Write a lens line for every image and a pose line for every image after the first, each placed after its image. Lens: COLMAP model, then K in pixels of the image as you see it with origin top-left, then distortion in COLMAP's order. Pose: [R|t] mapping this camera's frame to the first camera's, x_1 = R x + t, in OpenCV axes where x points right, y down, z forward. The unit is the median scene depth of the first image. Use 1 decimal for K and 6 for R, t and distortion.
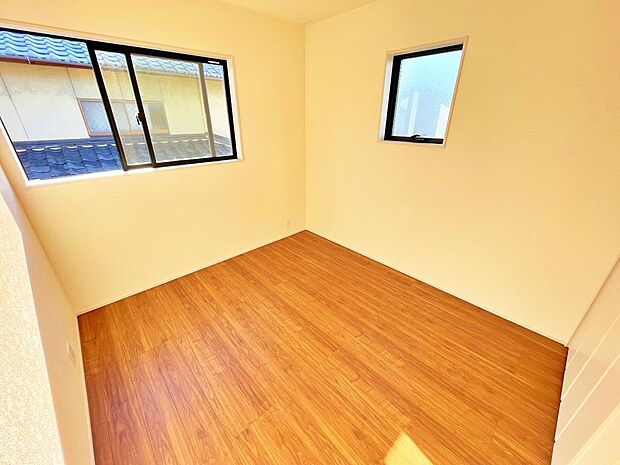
lens RADIAL K [[249.6, 0, 310.9], [0, 249.6, 232.2], [0, 0, 1]] dist [-0.002231, -0.000759]
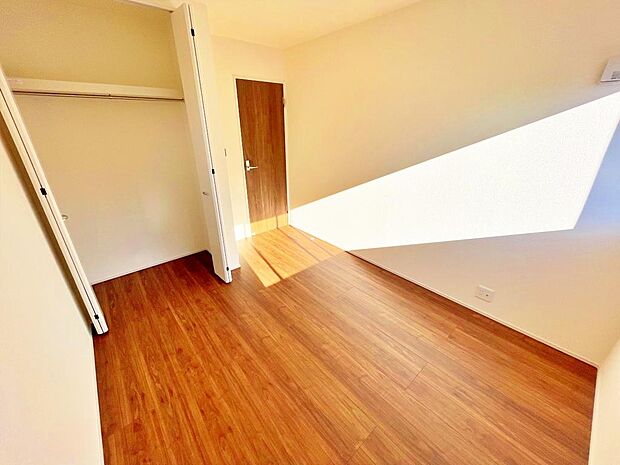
lens RADIAL K [[249.6, 0, 309.7], [0, 249.6, 232.1], [0, 0, 1]] dist [-0.002231, -0.000759]
pose [[-0.999357, -0.011529, 0.033960, -0.018555], [0.017749, 0.663819, 0.747683, -0.591401], [-0.031163, 0.747805, -0.663187, 1.250442]]
